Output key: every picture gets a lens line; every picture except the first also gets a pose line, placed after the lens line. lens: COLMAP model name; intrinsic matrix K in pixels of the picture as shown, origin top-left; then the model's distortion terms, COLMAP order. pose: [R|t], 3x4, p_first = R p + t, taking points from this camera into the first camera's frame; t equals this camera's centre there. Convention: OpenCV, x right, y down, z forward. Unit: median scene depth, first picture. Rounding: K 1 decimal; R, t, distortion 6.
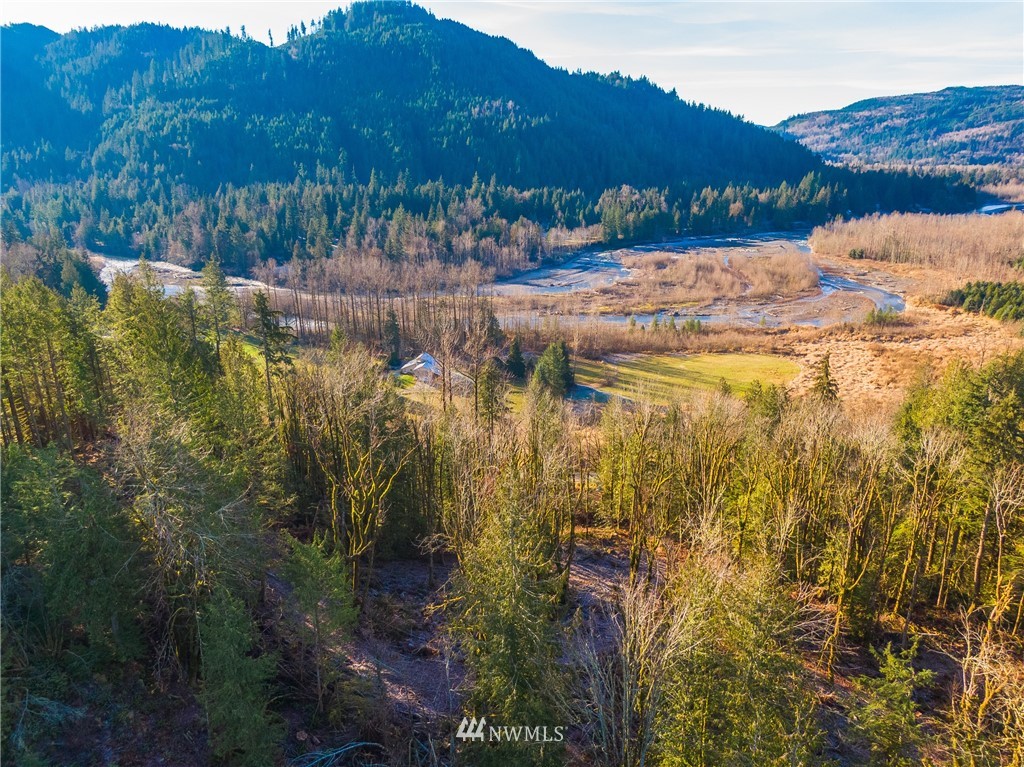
lens RADIAL K [[721.0, 0, 525.5], [0, 721.0, 384.9], [0, 0, 1]] dist [-0.006132, -0.005536]
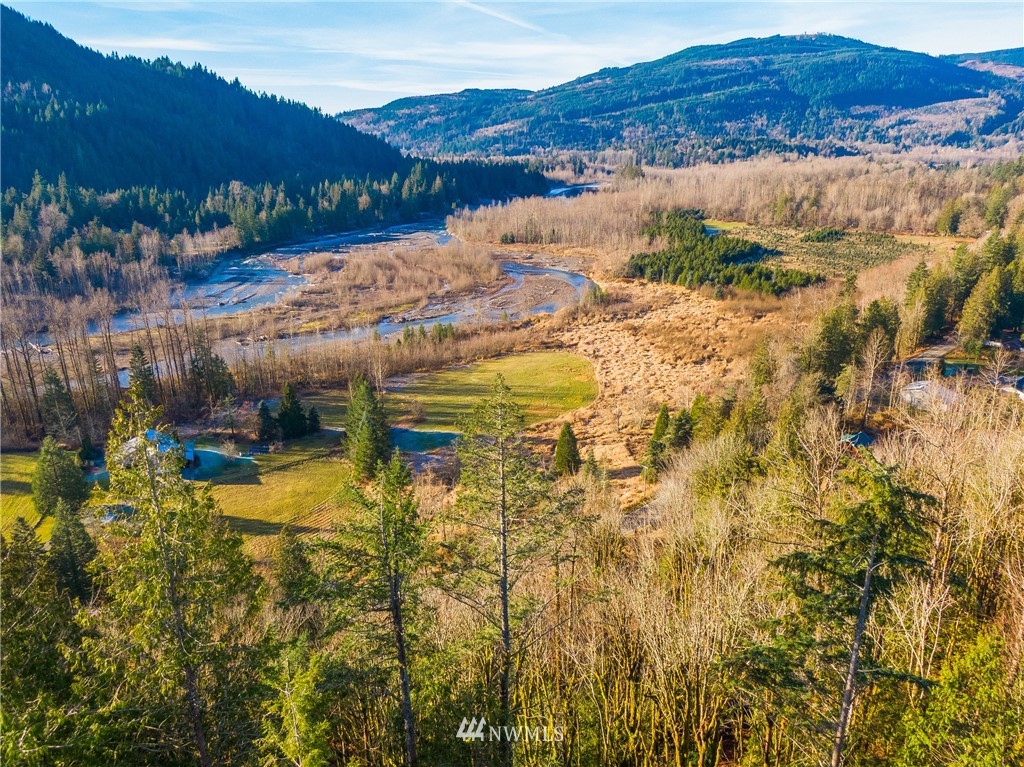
lens RADIAL K [[730.3, 0, 512.8], [0, 730.3, 380.7], [0, 0, 1]] dist [-0.001874, -0.000967]
pose [[0.849119, -0.171402, 0.499619, -0.060688], [0.174471, 0.983809, 0.040991, -0.018694], [-0.498555, 0.052363, 0.865275, 0.086441]]
